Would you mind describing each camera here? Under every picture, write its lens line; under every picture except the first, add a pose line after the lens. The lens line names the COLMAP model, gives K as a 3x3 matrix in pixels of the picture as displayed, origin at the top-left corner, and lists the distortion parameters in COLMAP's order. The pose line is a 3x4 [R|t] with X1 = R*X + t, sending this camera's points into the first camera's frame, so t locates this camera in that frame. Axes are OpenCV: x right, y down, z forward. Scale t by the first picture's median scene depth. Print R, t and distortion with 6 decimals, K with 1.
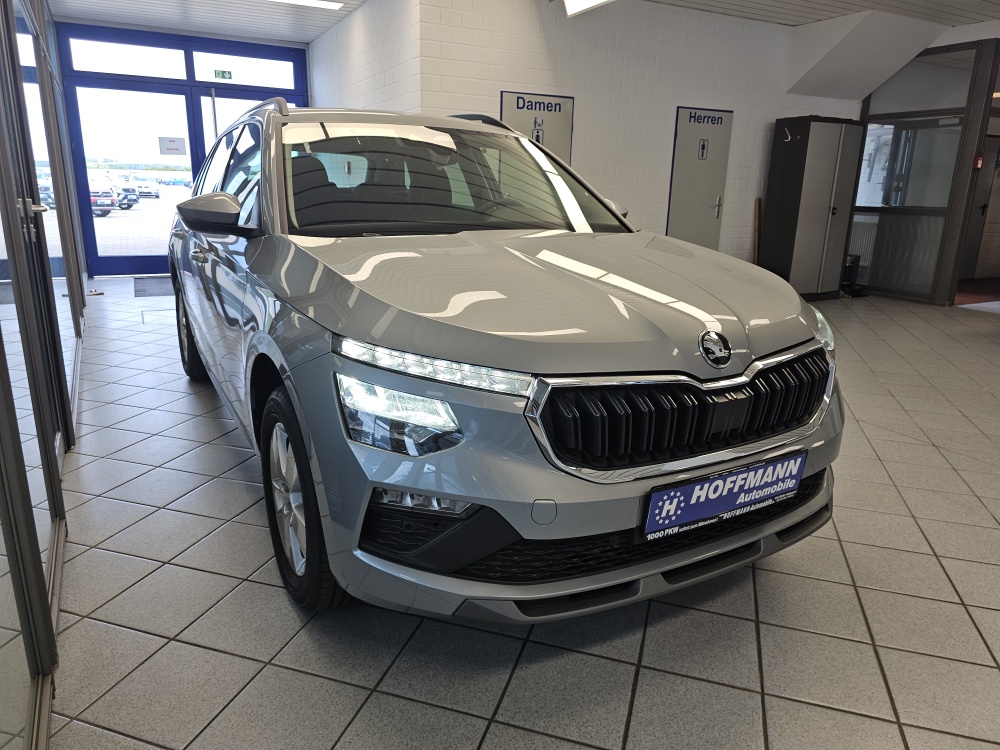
lens RADIAL K [[677.8, 0, 499.4], [0, 677.8, 364.6], [0, 0, 1]] dist [0.056469, -0.065571]
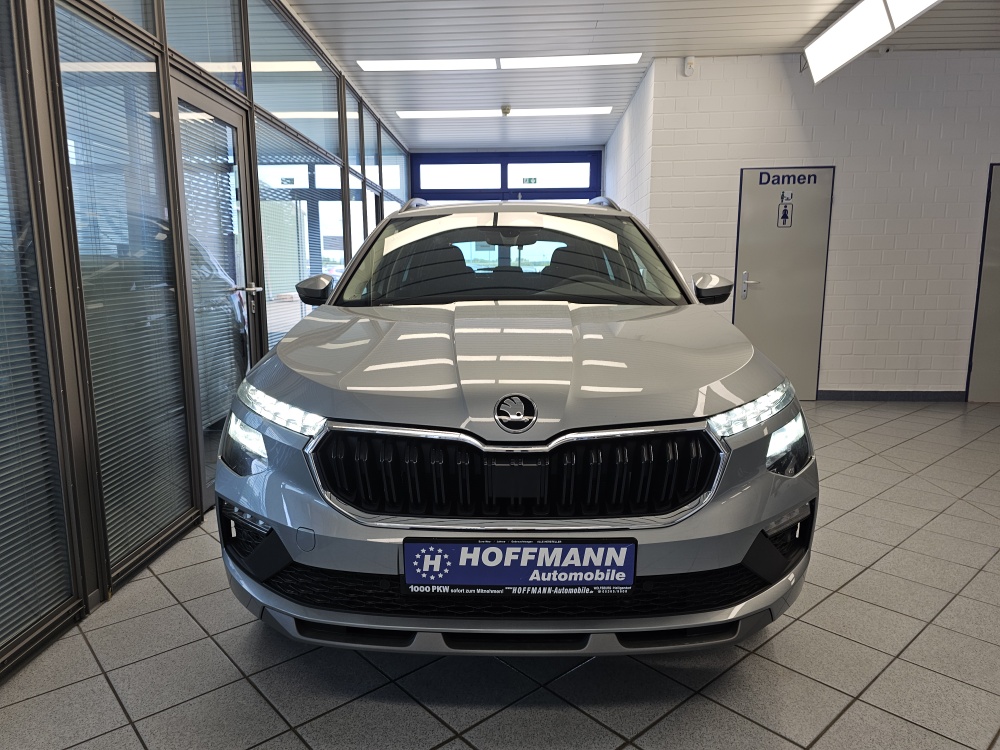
lens RADIAL K [[677.8, 0, 499.4], [0, 677.8, 364.6], [0, 0, 1]] dist [0.056469, -0.065571]
pose [[0.853862, 0.044174, -0.518621, 0.779230], [-0.107182, 0.989960, -0.092146, -0.000069], [0.509344, 0.134267, 0.850024, 0.136546]]
